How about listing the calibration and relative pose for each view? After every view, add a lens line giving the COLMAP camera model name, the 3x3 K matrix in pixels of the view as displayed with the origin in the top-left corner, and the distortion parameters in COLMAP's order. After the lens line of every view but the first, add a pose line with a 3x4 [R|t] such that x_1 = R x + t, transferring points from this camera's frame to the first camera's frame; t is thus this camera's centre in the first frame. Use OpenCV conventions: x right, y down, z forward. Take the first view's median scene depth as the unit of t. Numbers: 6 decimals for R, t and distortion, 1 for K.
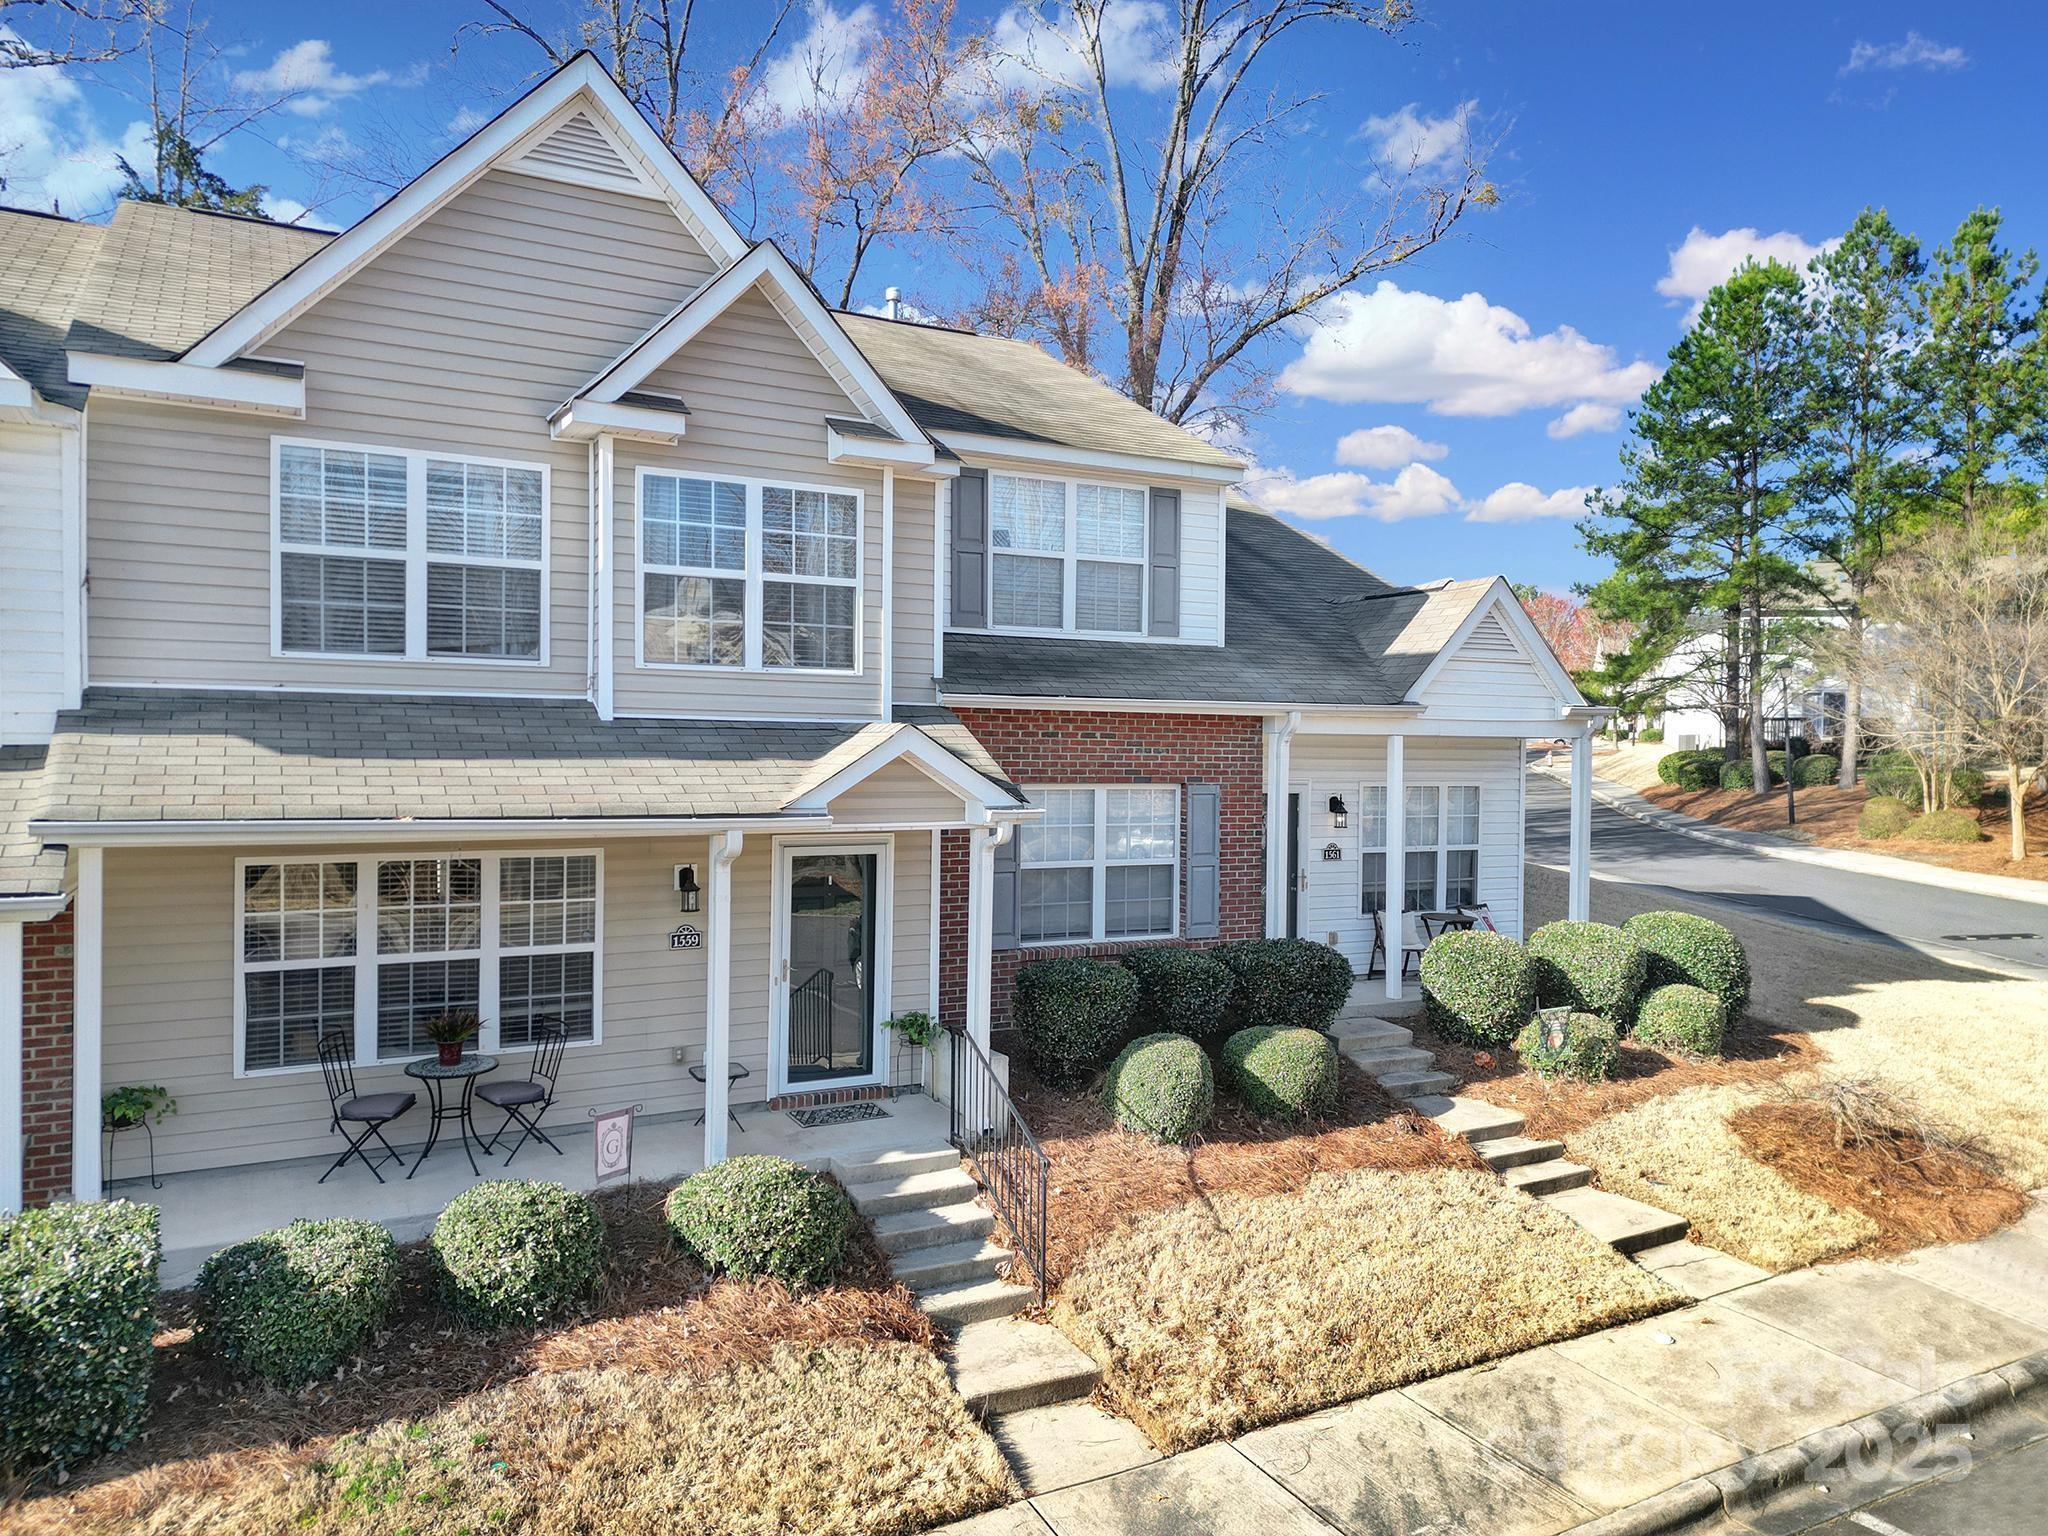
lens RADIAL K [[1421.8, 0, 1021.6], [0, 1421.8, 765.6], [0, 0, 1]] dist [0.085580, -0.081362]
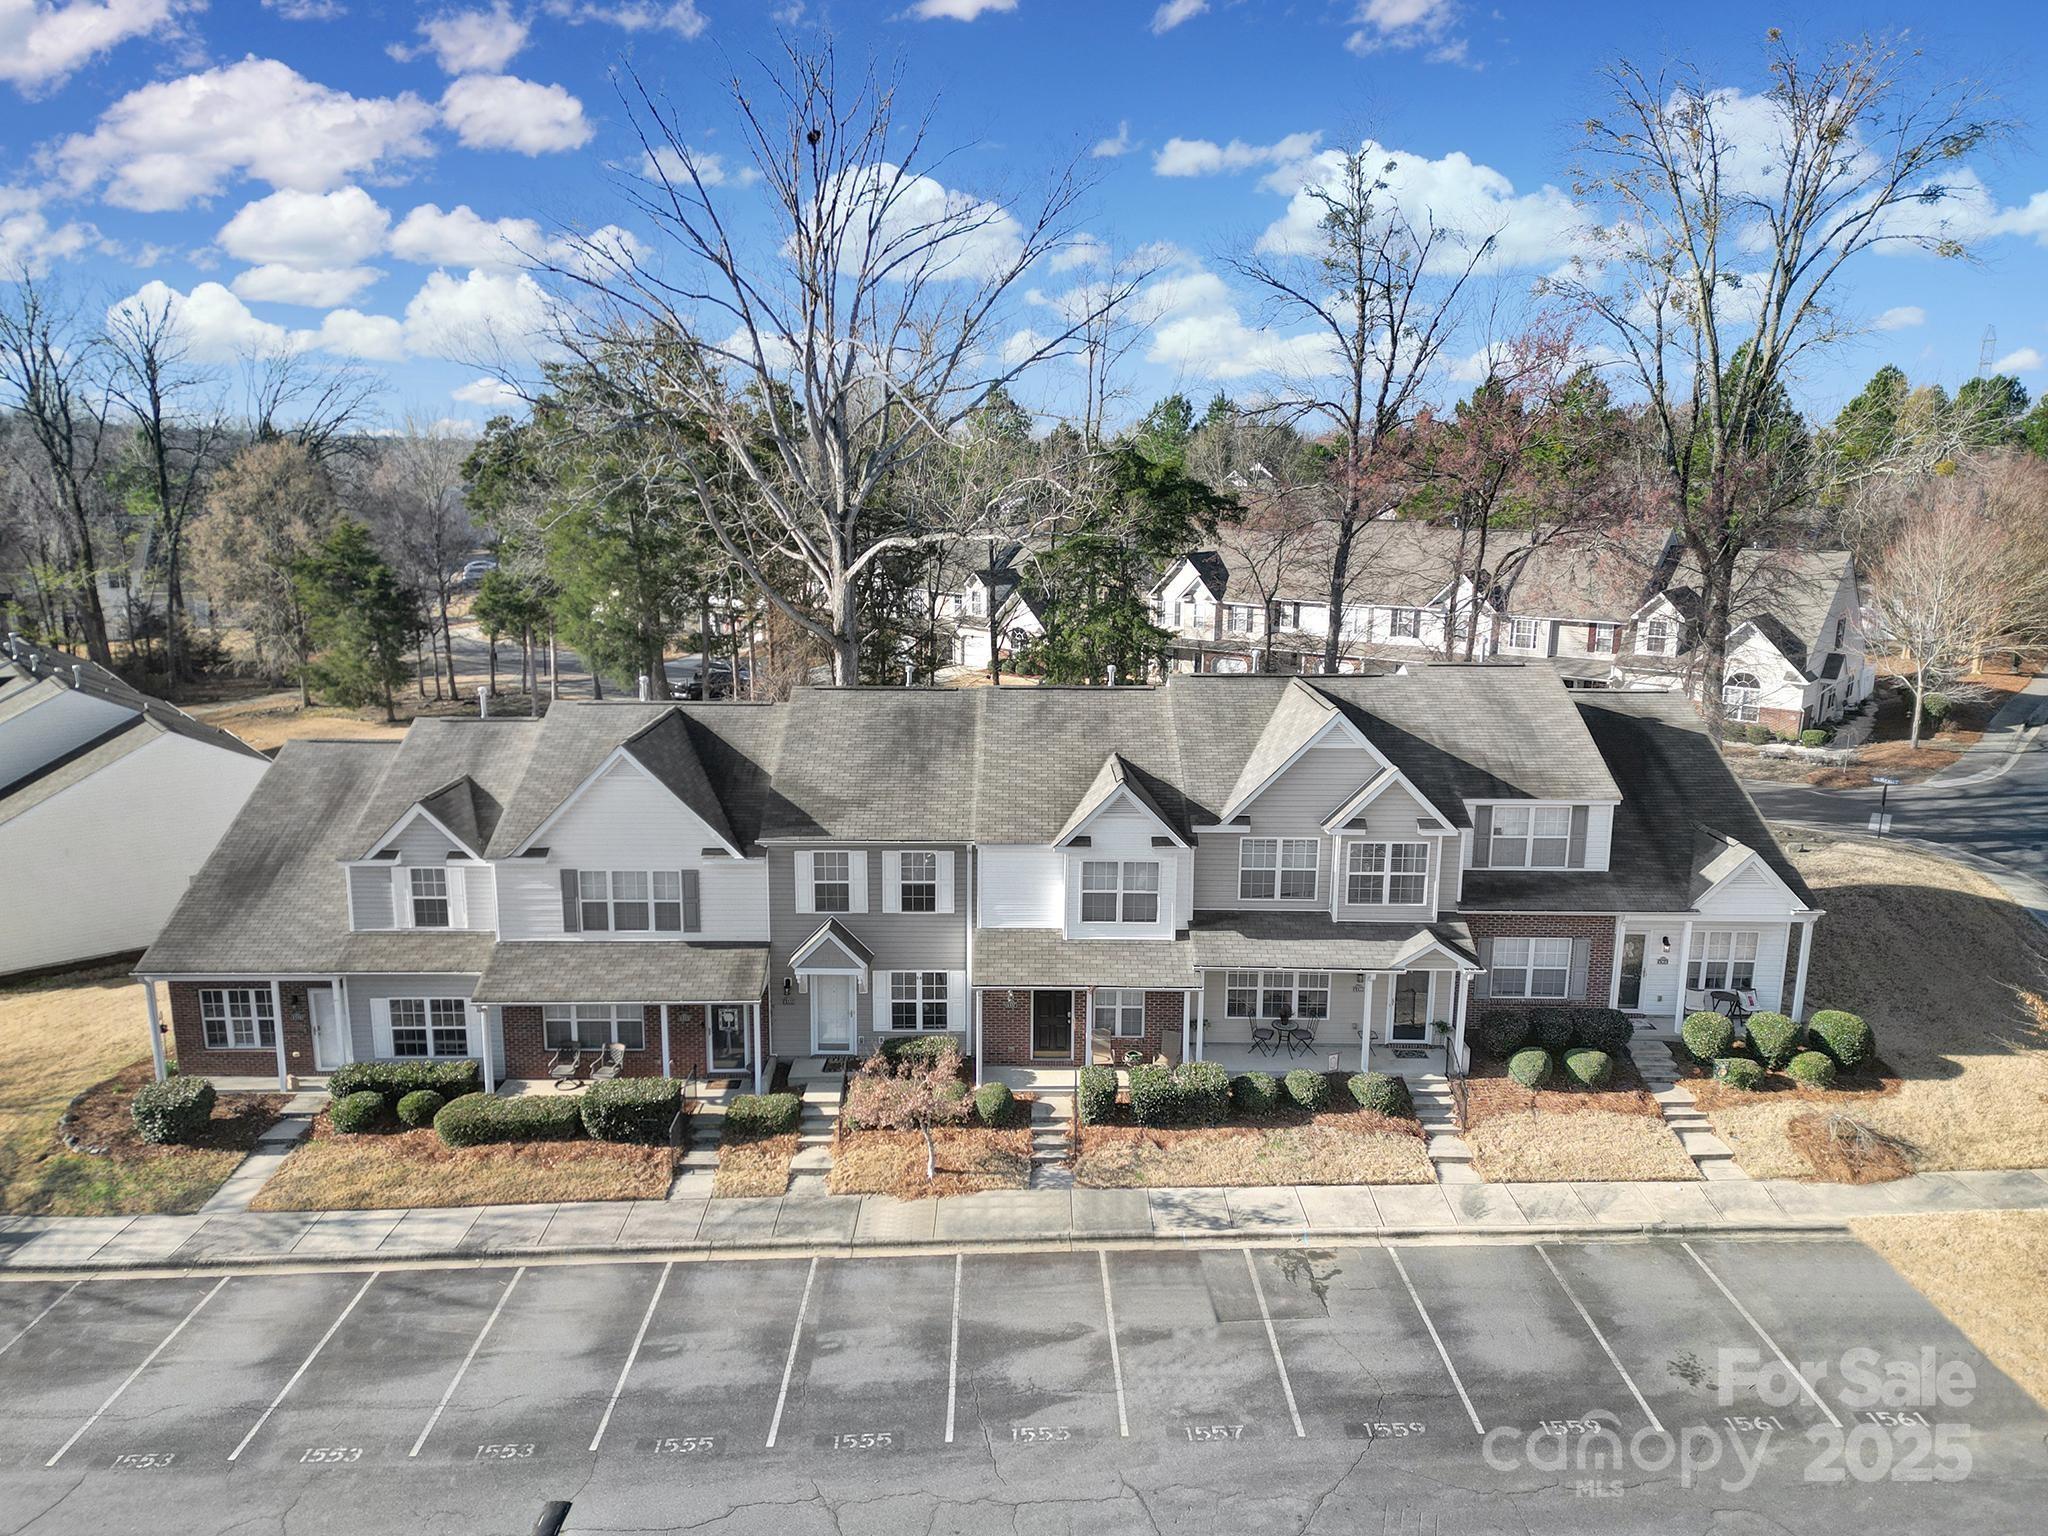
lens RADIAL K [[1421.8, 0, 1021.6], [0, 1421.8, 765.6], [0, 0, 1]] dist [0.085580, -0.081362]
pose [[0.884297, 0.091956, -0.457780, 0.471196], [-0.002053, 0.981172, 0.193127, -0.923865], [0.466920, -0.169842, 0.867836, -1.854079]]
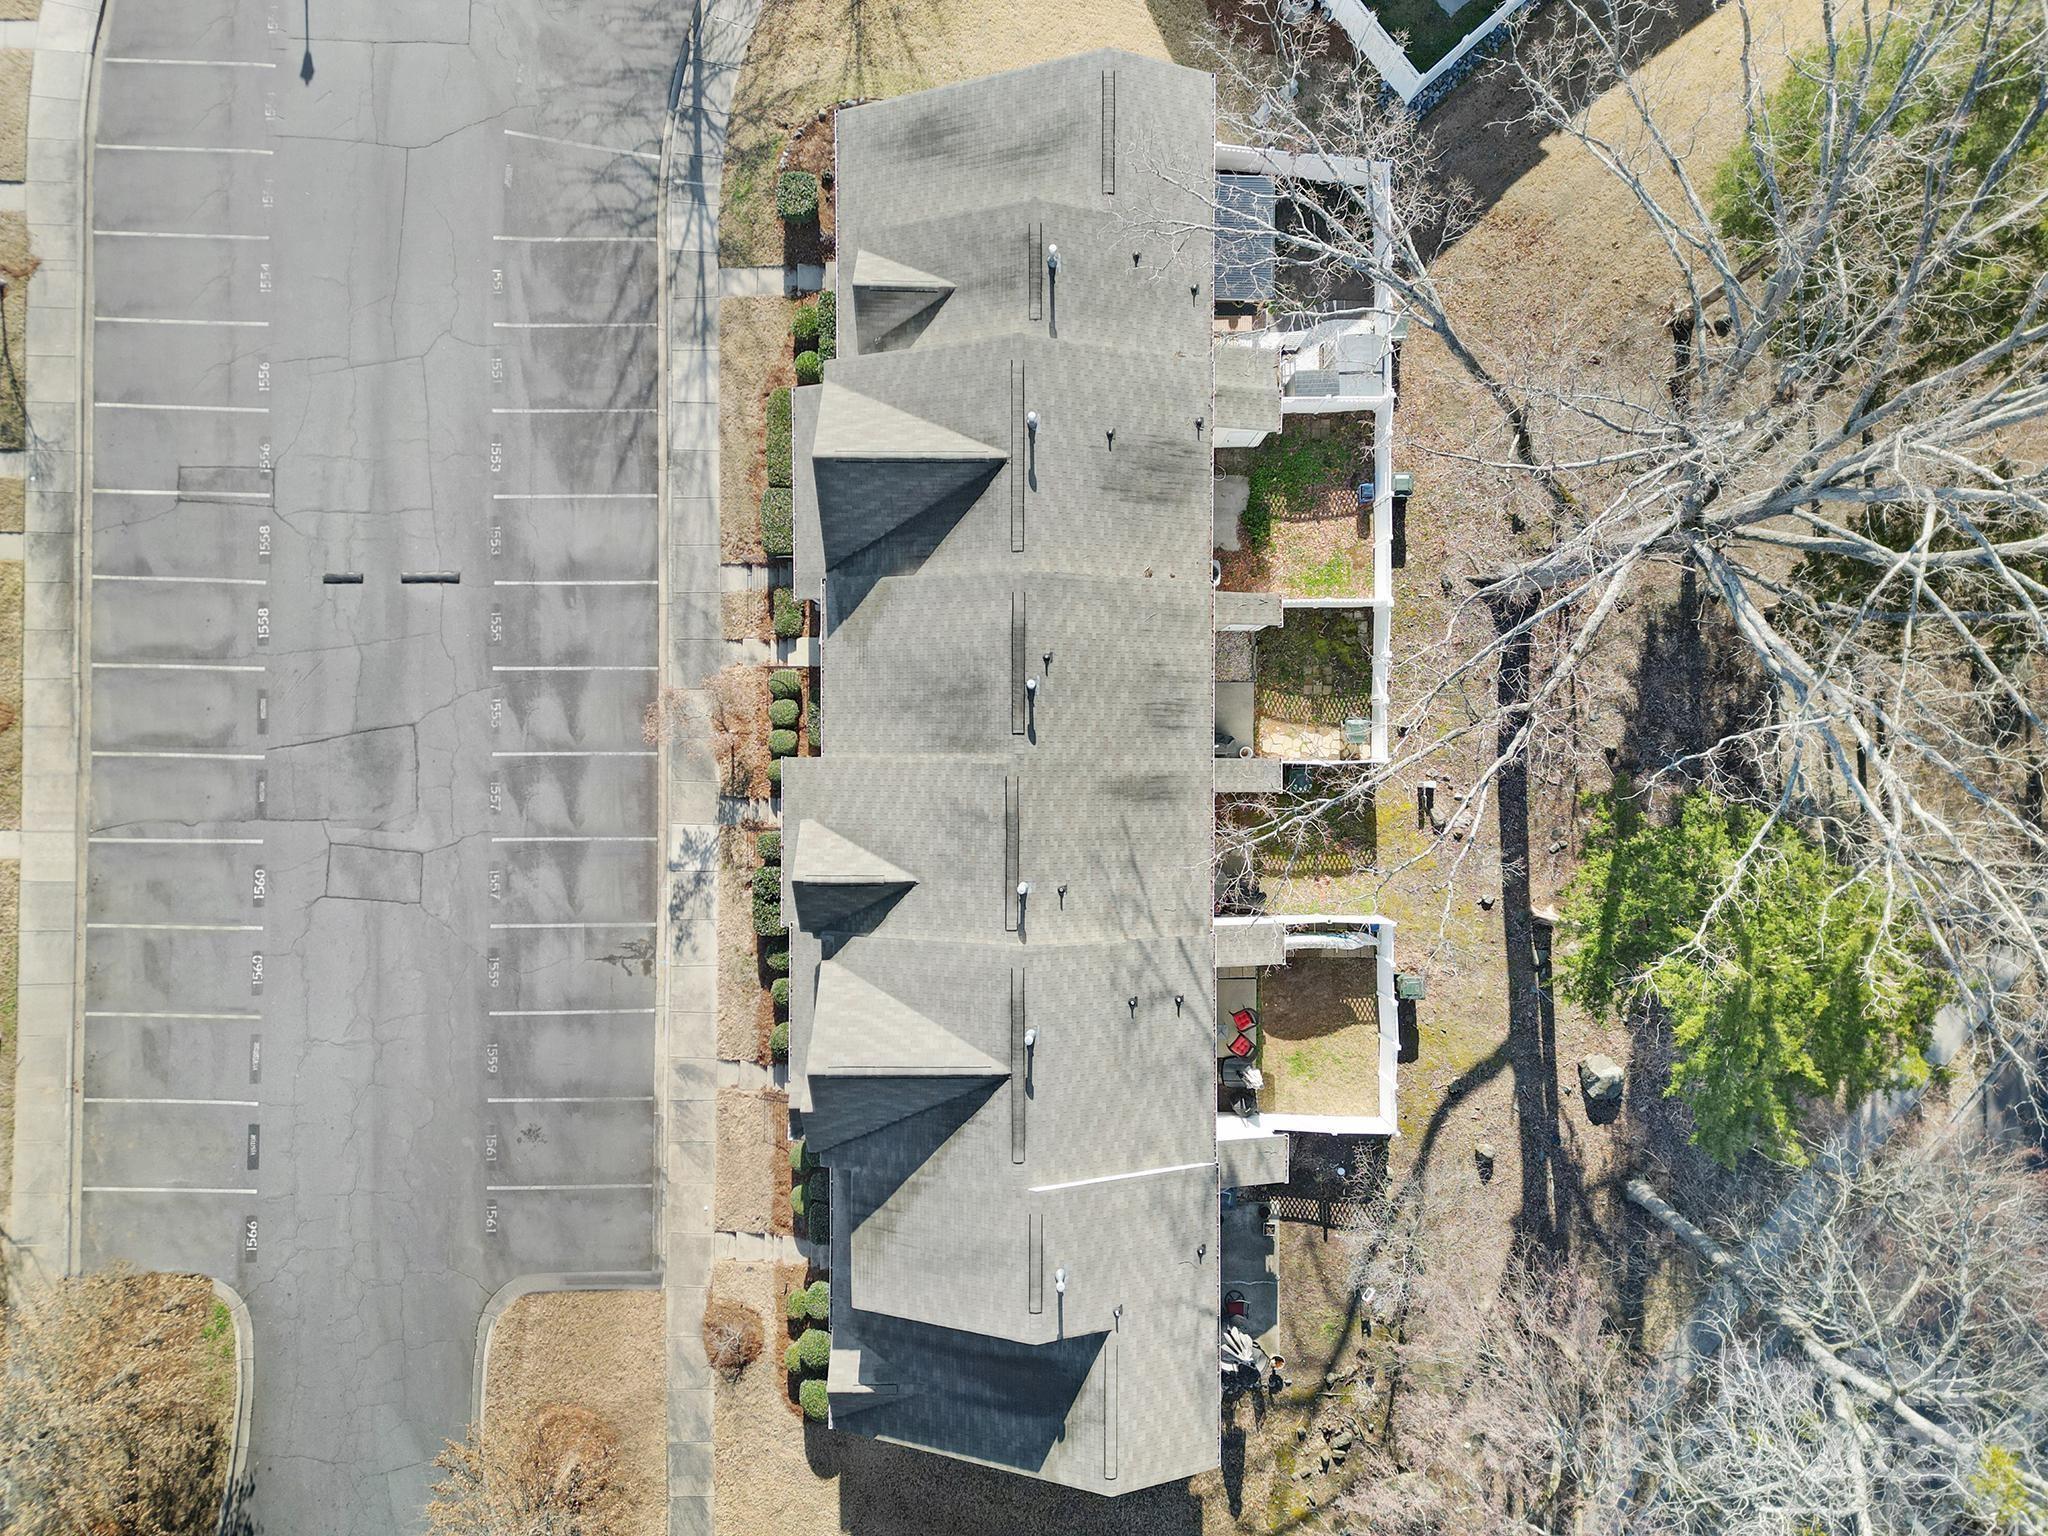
lens RADIAL K [[1414.6, 0, 1024.0], [0, 1414.6, 768.0], [0, 0, 1]] dist [0.111909, -0.127458]
pose [[-0.469959, 0.882674, -0.005144, -1.140913], [-0.025335, -0.007664, 0.999650, -3.815308], [0.882325, 0.469924, 0.025964, 0.989910]]
